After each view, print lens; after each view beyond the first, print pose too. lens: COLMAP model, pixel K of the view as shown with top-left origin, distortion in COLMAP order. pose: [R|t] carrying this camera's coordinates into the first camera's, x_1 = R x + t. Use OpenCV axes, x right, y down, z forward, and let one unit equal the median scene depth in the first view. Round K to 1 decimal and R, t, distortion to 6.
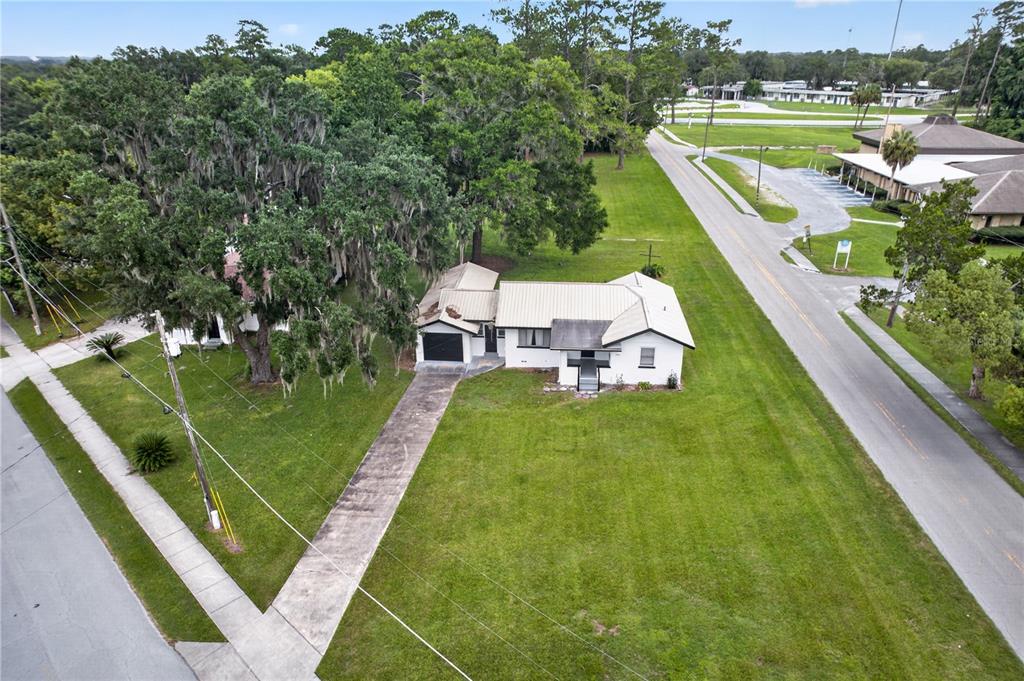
lens RADIAL K [[659.6, 0, 512.0], [0, 659.6, 340.5], [0, 0, 1]] dist [-0.081293, 0.075735]
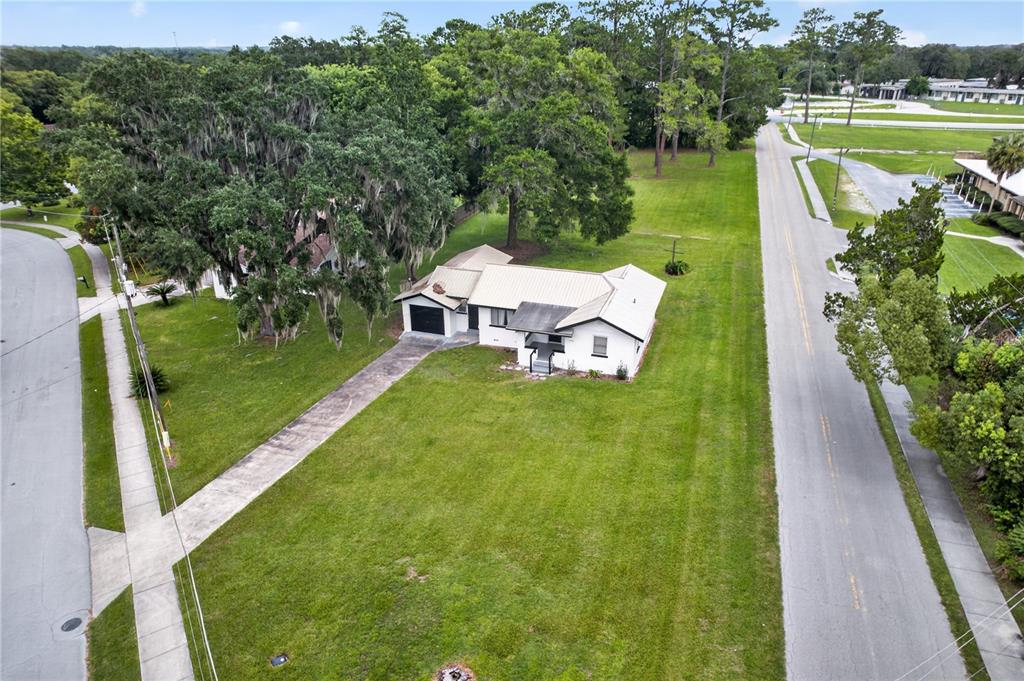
lens RADIAL K [[659.6, 0, 512.0], [0, 659.6, 340.5], [0, 0, 1]] dist [-0.081293, 0.075735]
pose [[0.973979, 0.098086, -0.204312, 0.256276], [-0.095933, 0.995178, 0.020438, 0.008551], [0.205332, -0.000305, 0.978692, -0.016617]]
